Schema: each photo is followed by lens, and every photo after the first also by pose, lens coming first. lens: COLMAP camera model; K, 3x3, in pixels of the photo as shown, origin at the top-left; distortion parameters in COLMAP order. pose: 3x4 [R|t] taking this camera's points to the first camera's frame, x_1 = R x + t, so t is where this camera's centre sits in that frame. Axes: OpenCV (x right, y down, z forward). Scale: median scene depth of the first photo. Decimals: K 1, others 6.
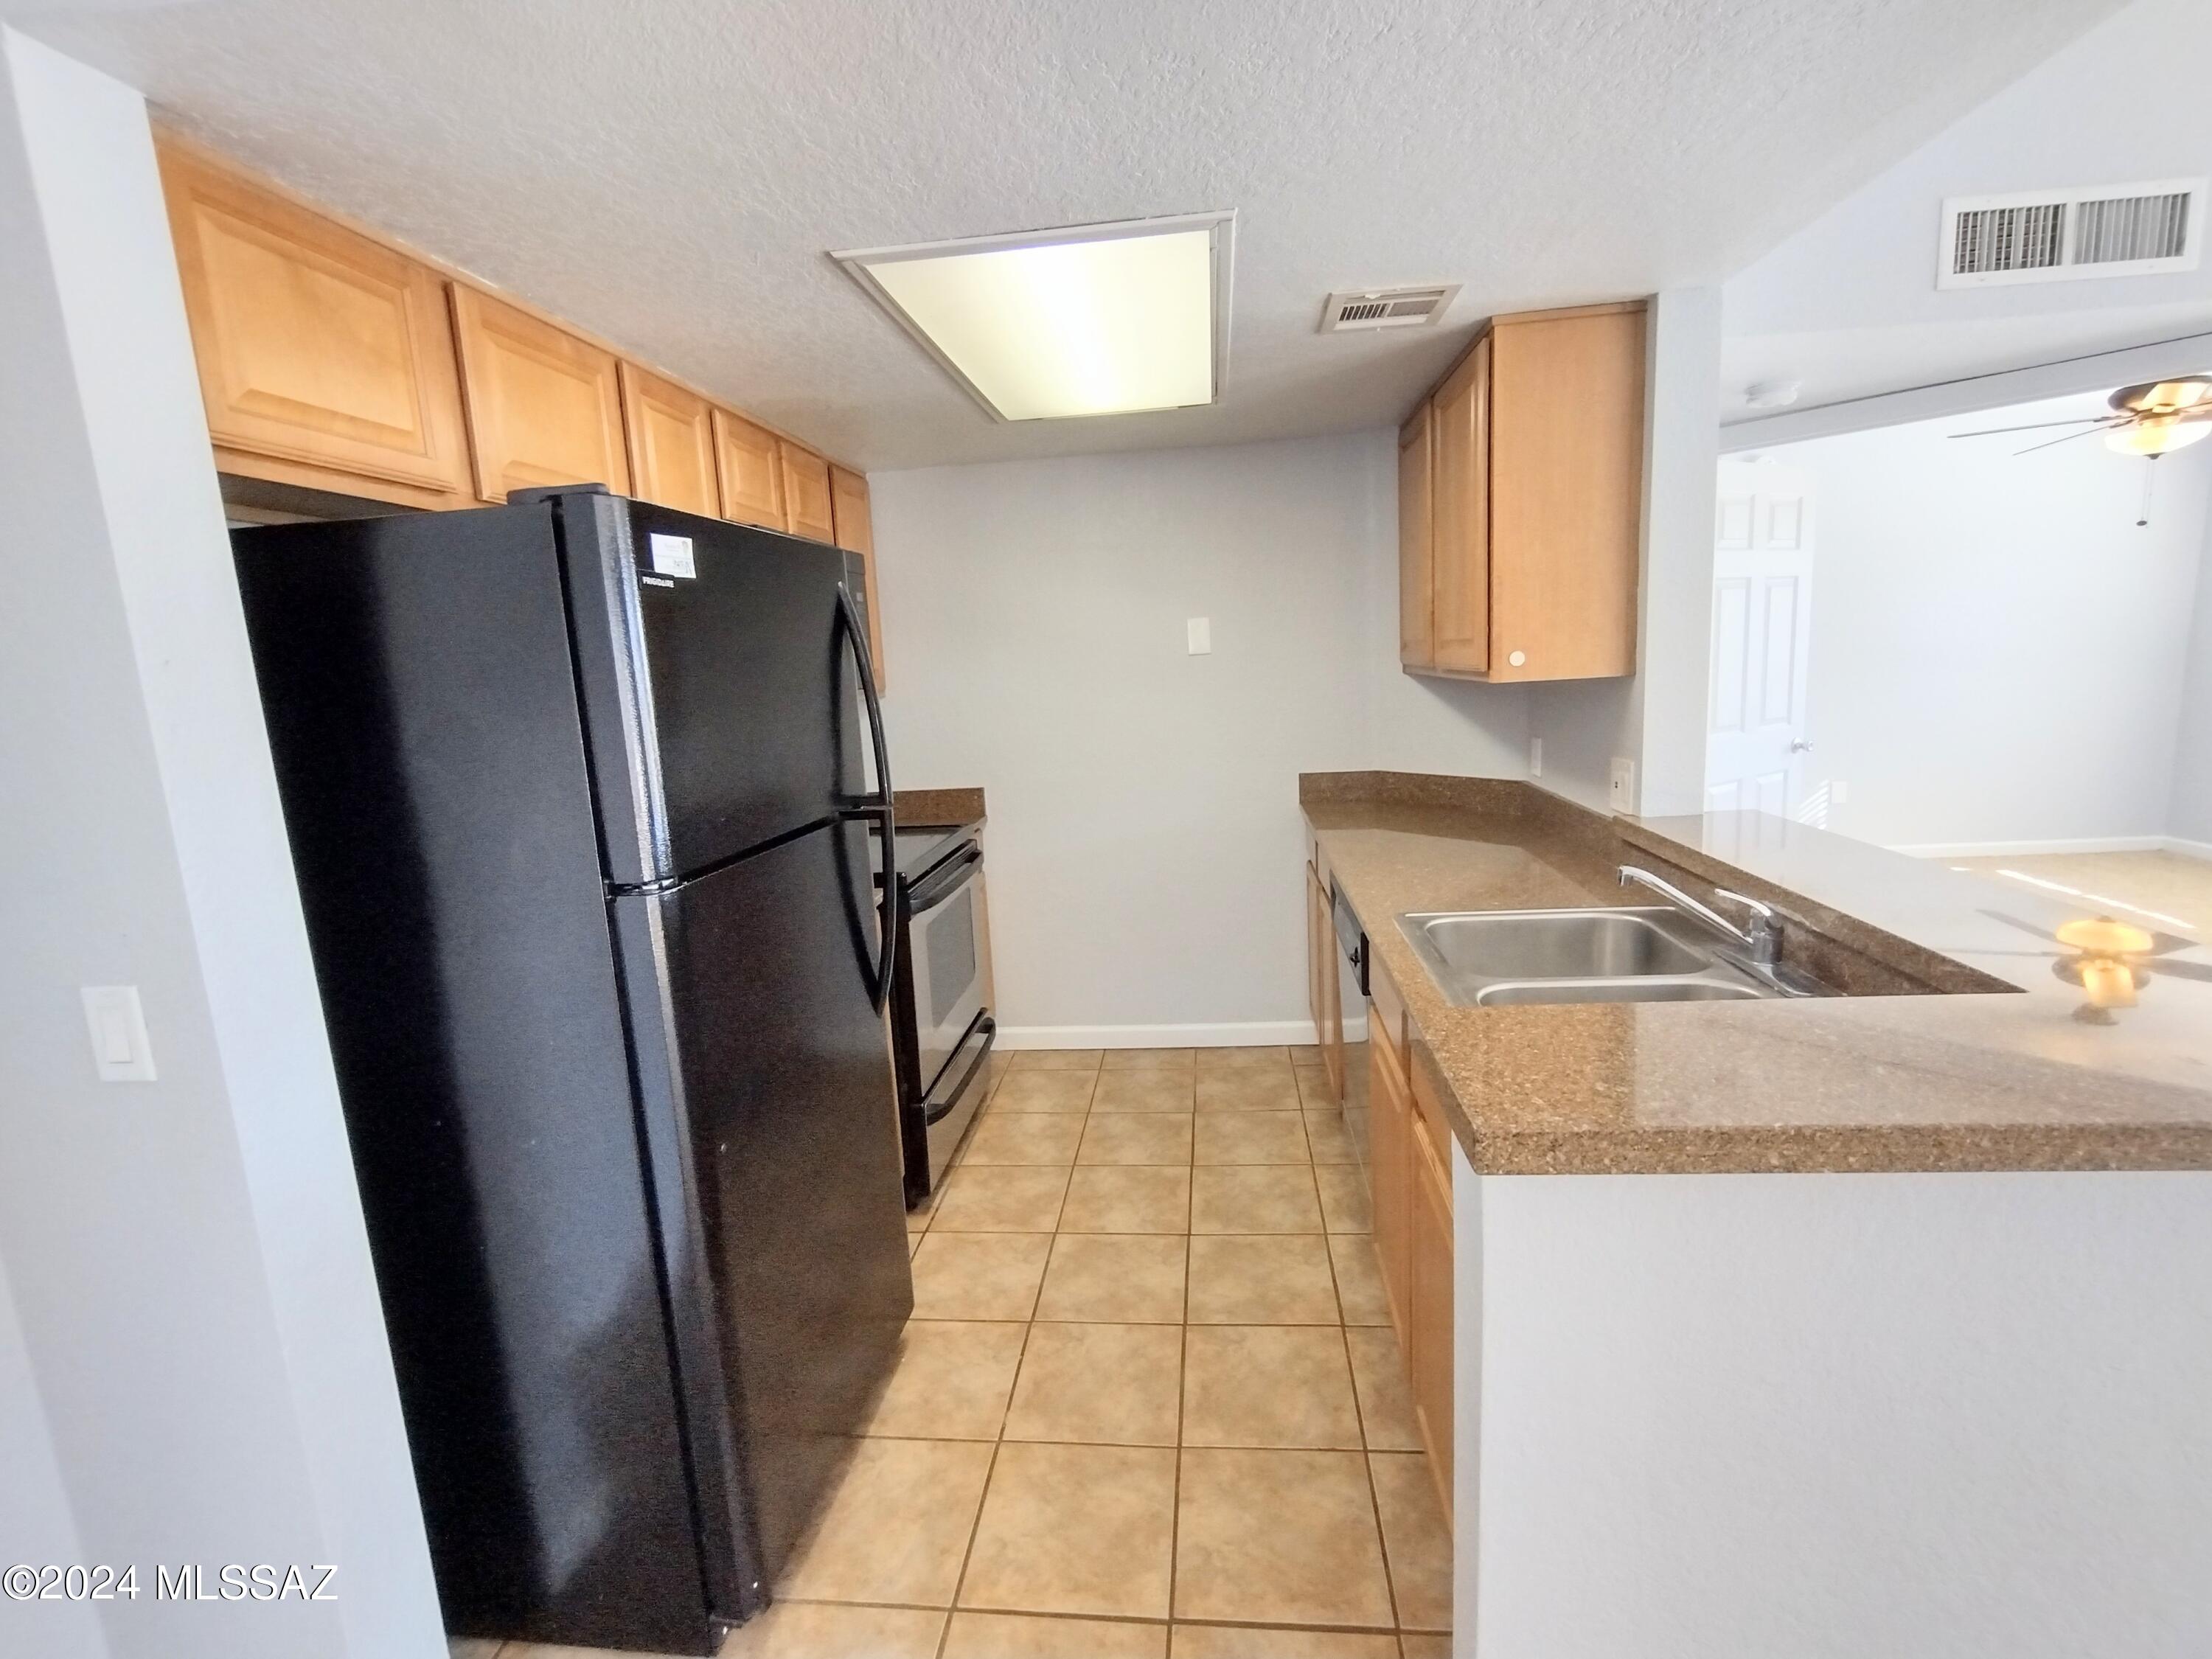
lens RADIAL K [[1043.5, 0, 1132.3], [0, 1043.5, 821.4], [0, 0, 1]] dist [0.004029, 0.000955]
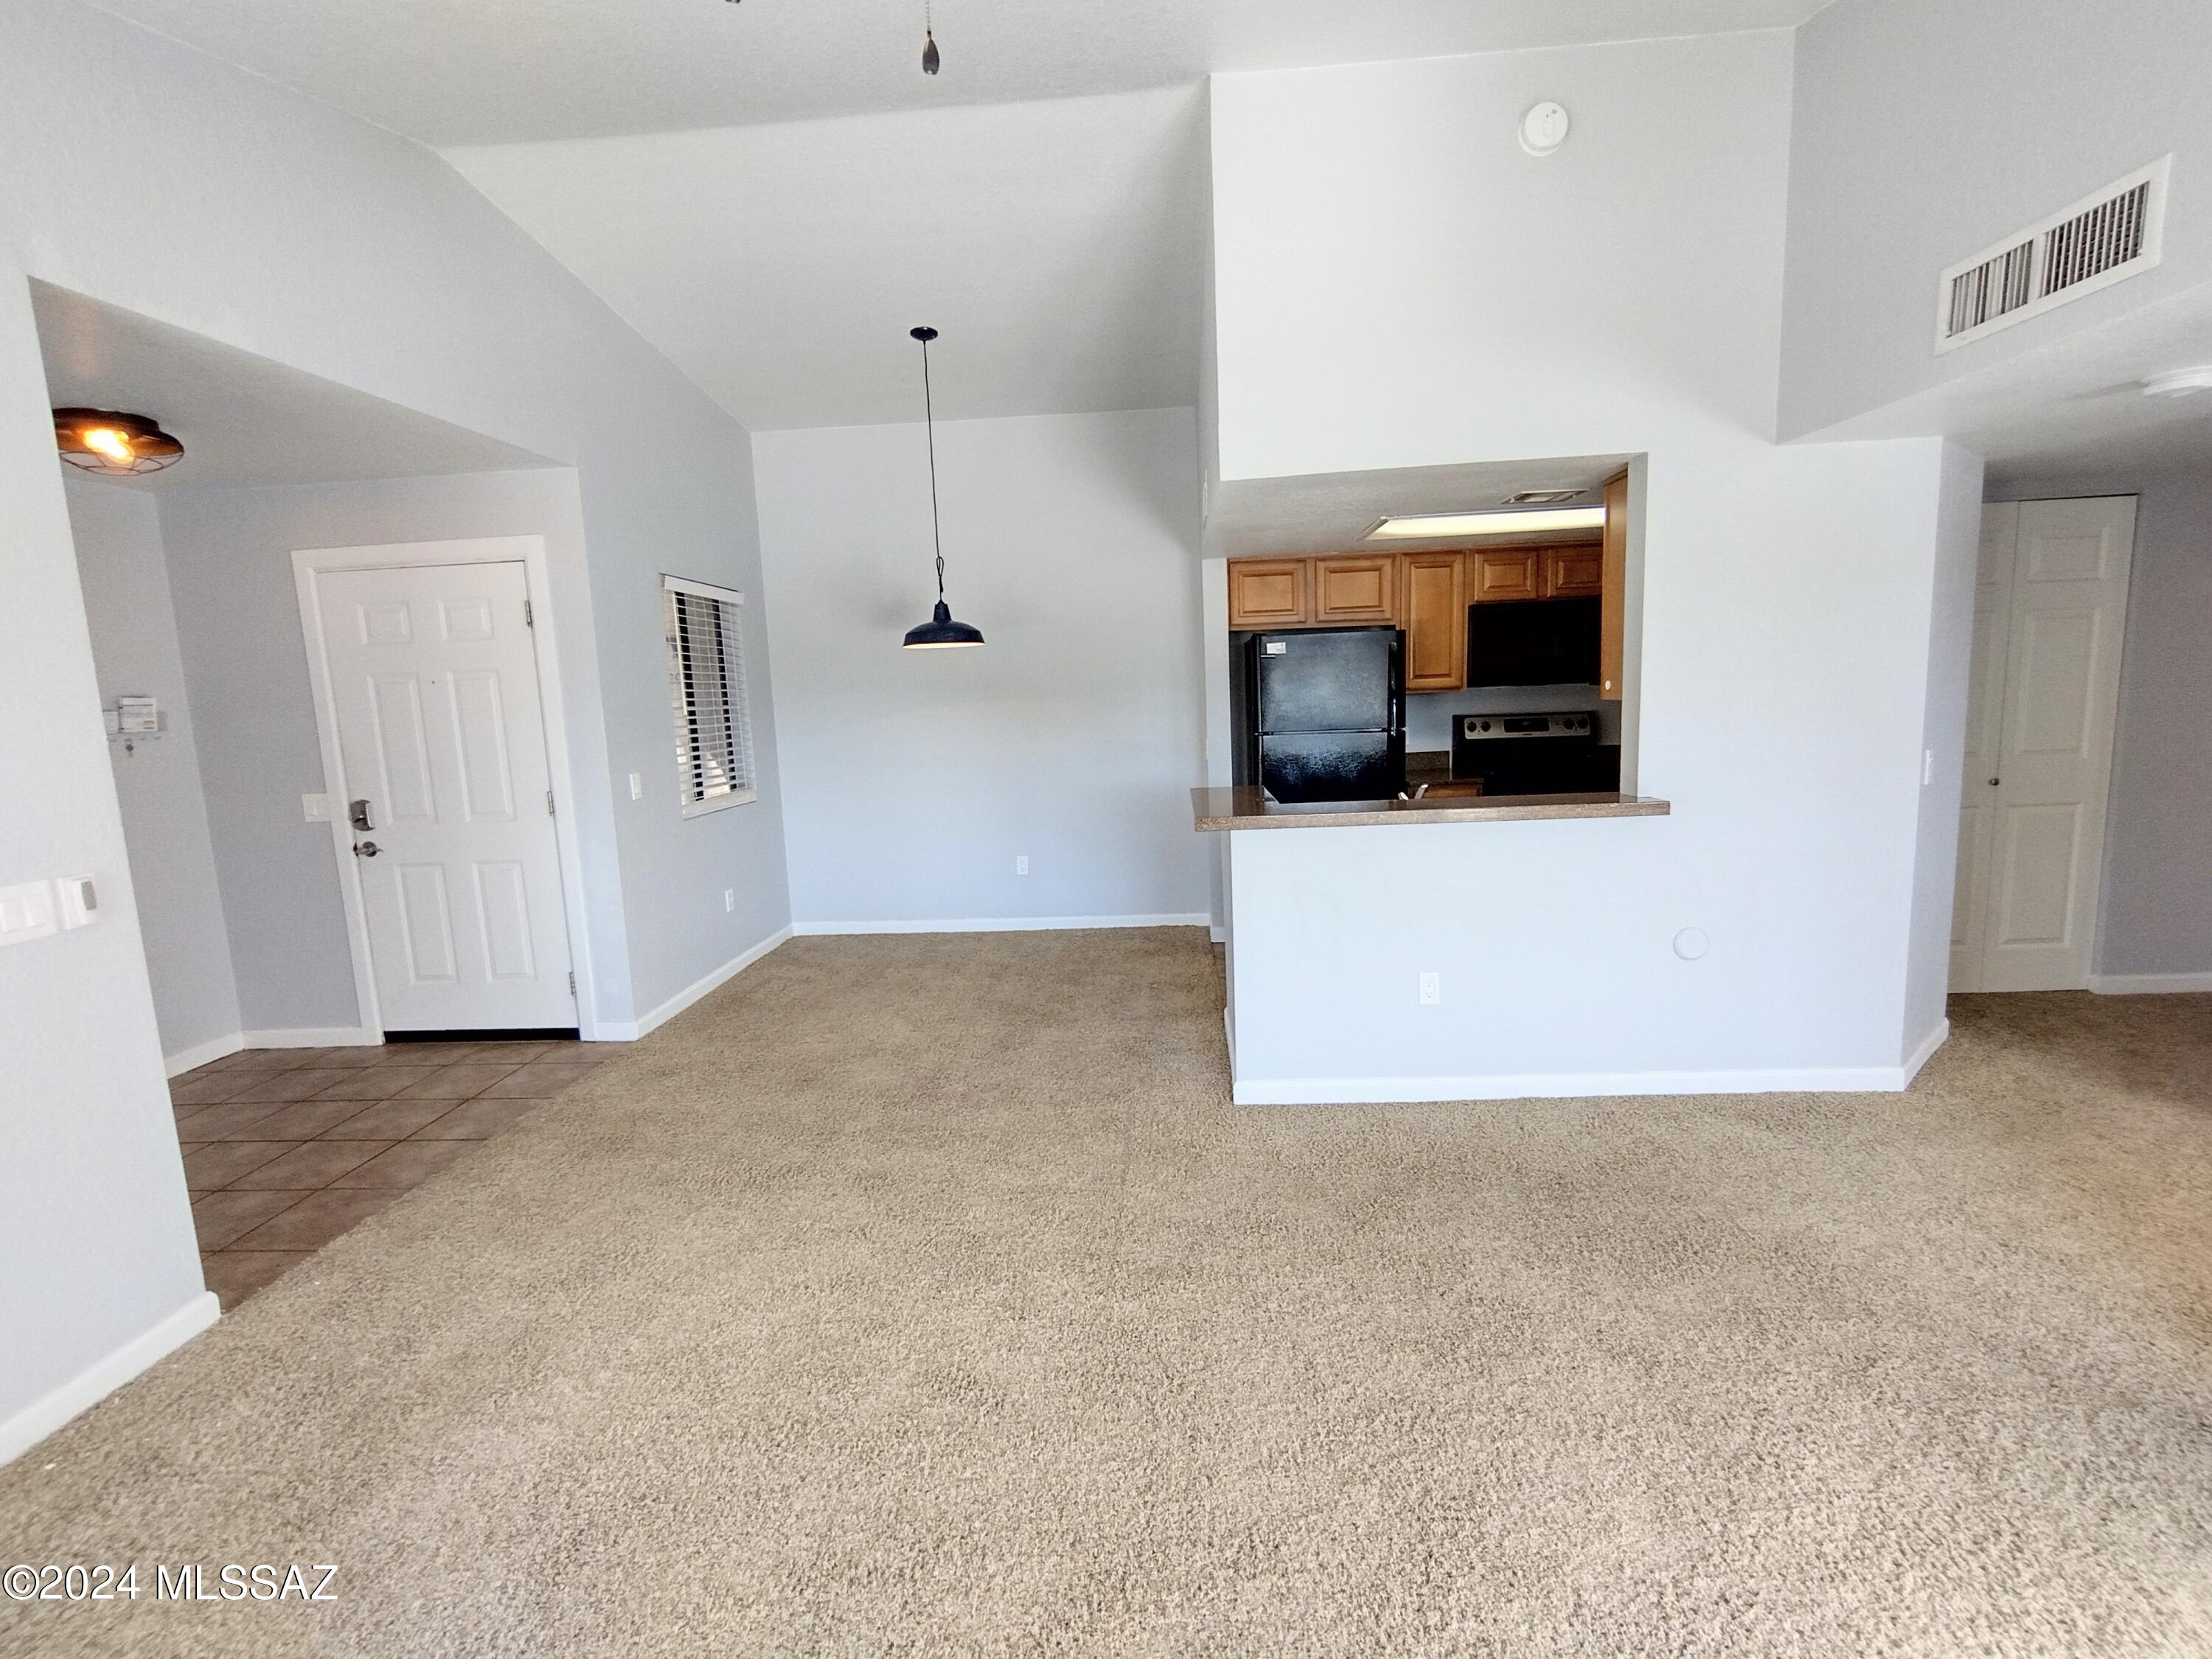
lens RADIAL K [[1006.6, 0, 1109.5], [0, 1006.6, 826.8], [0, 0, 1]] dist [-0.003225, 0.000198]
pose [[0.024086, 0.191980, -0.981103, 1.853523], [-0.126683, 0.974063, 0.187492, -0.127289], [0.991651, 0.119773, 0.047782, 0.177223]]
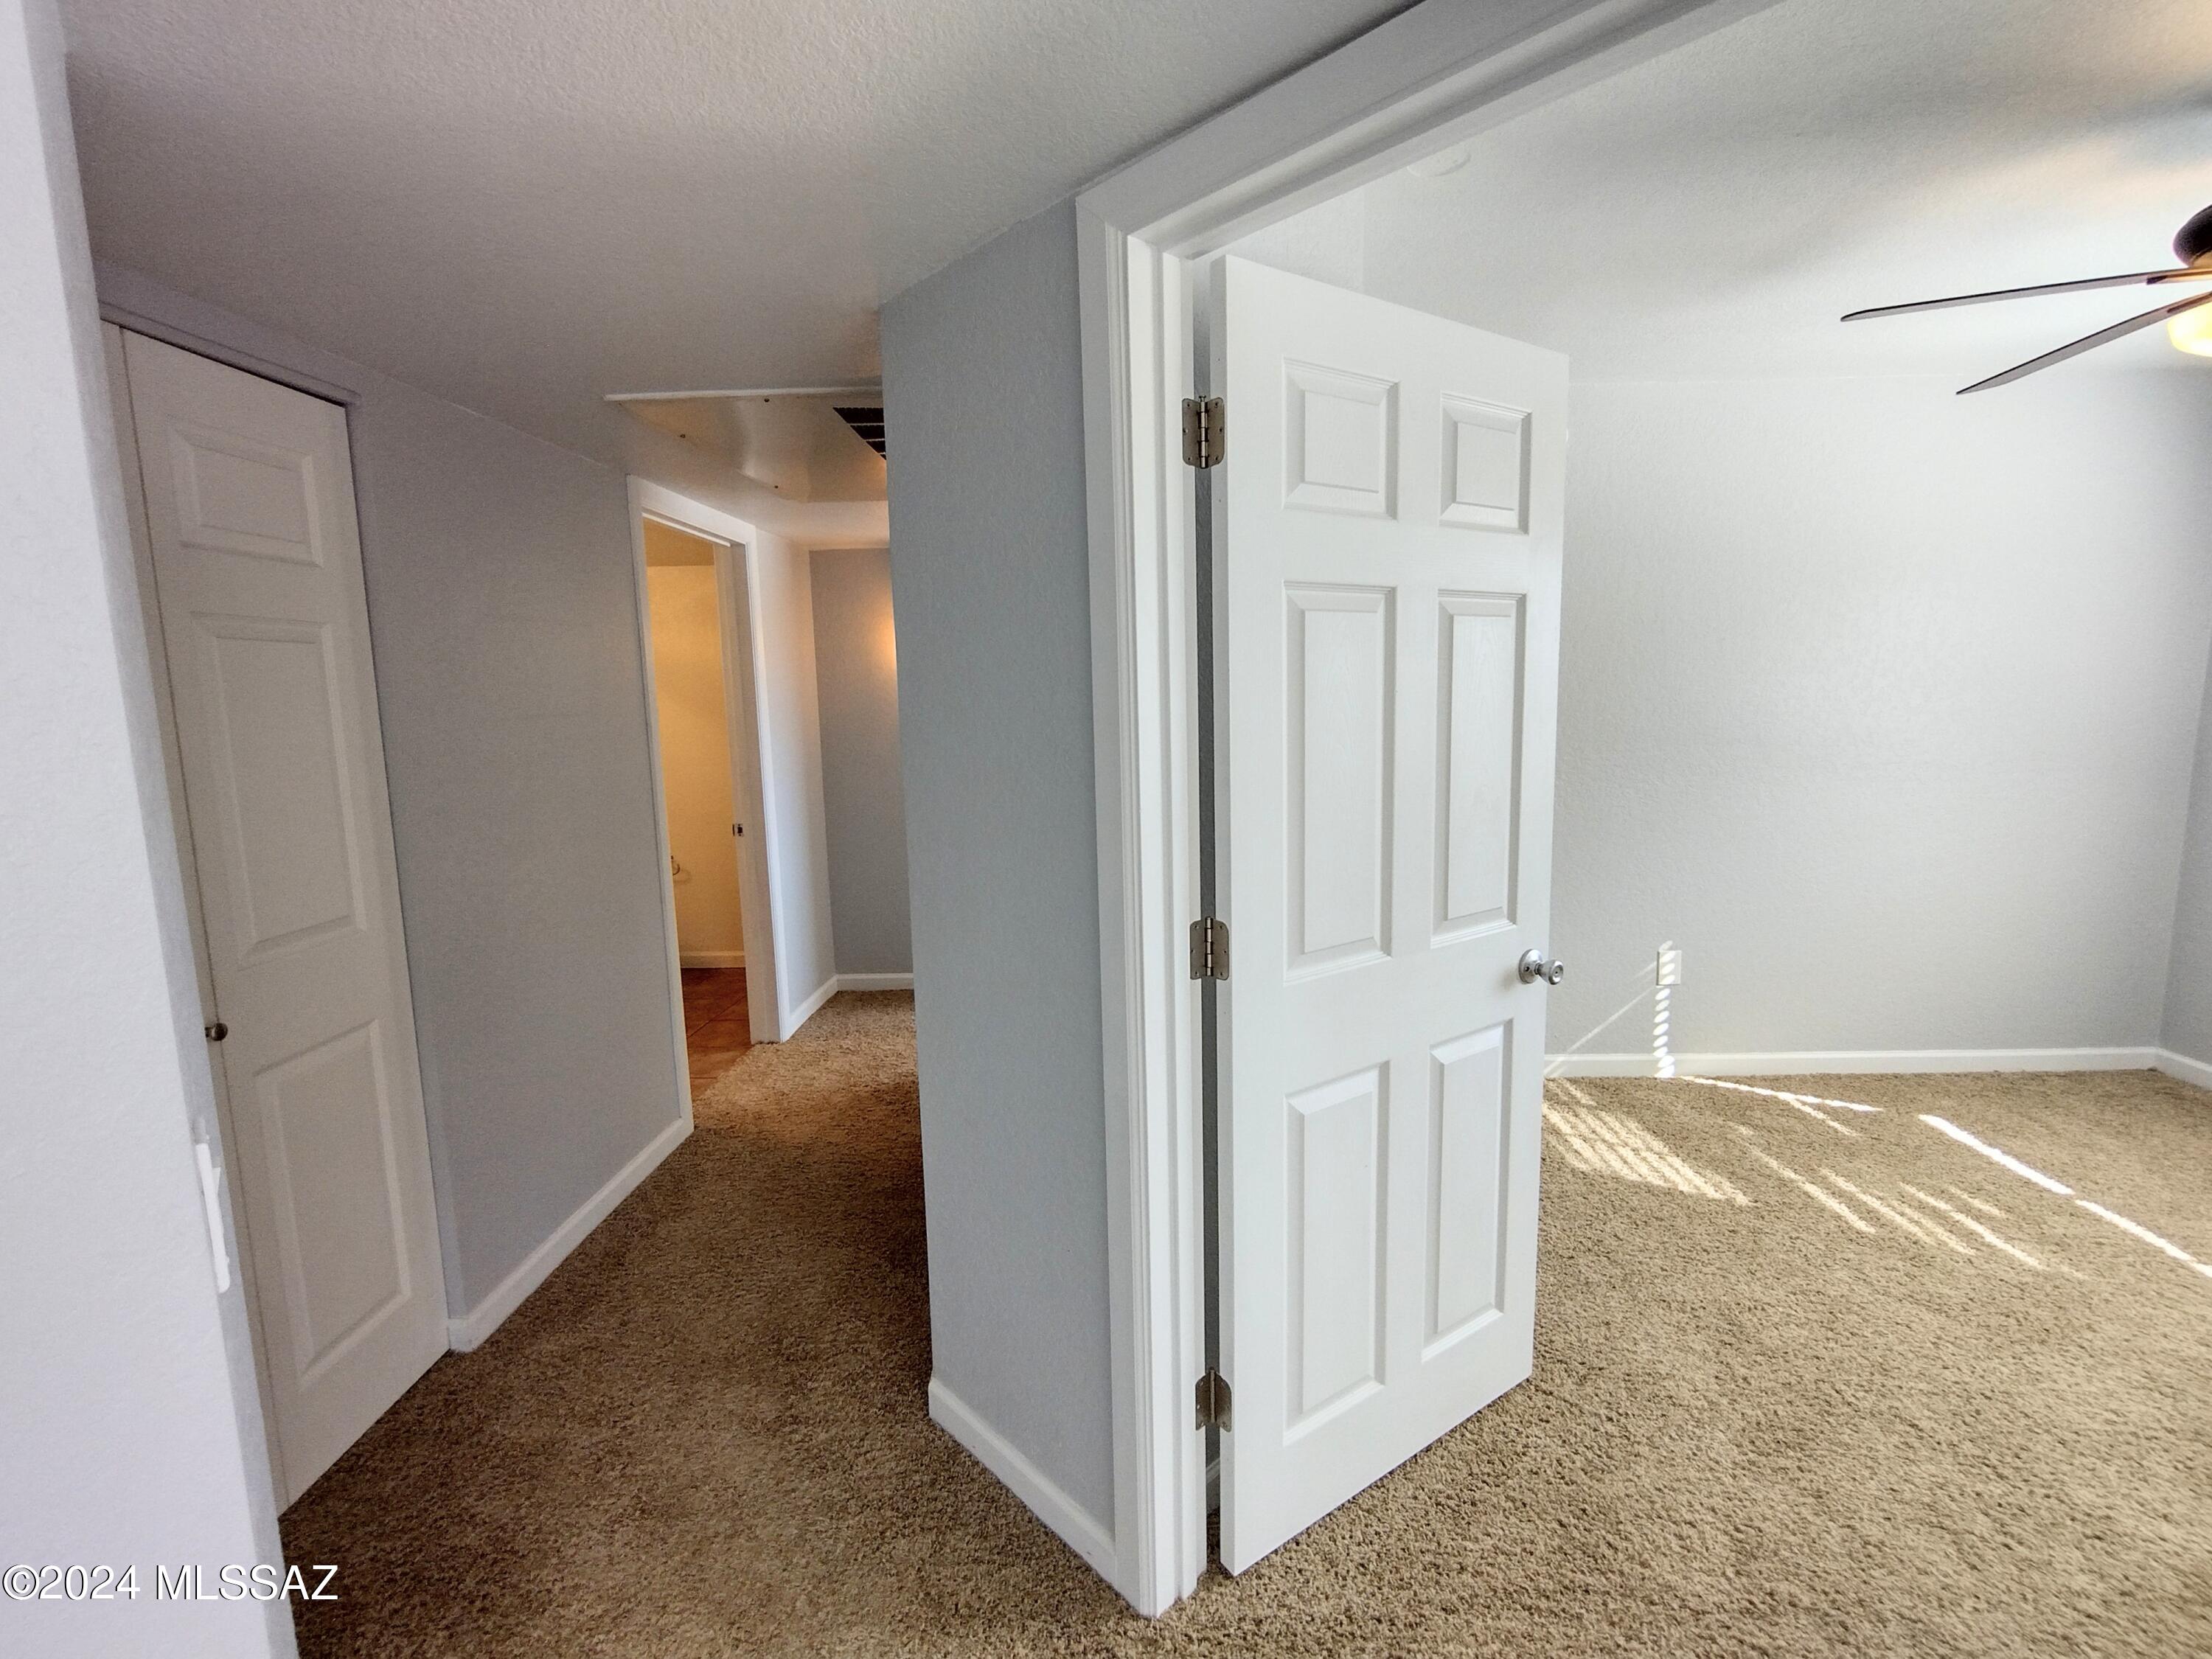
lens RADIAL K [[1006.6, 0, 1109.5], [0, 1006.6, 826.8], [0, 0, 1]] dist [-0.003225, 0.000198]
pose [[0.998476, 0.025388, 0.049005, 0.770913], [-0.024047, 0.999325, -0.027763, -0.210986], [-0.049677, 0.026542, 0.998413, 1.024057]]
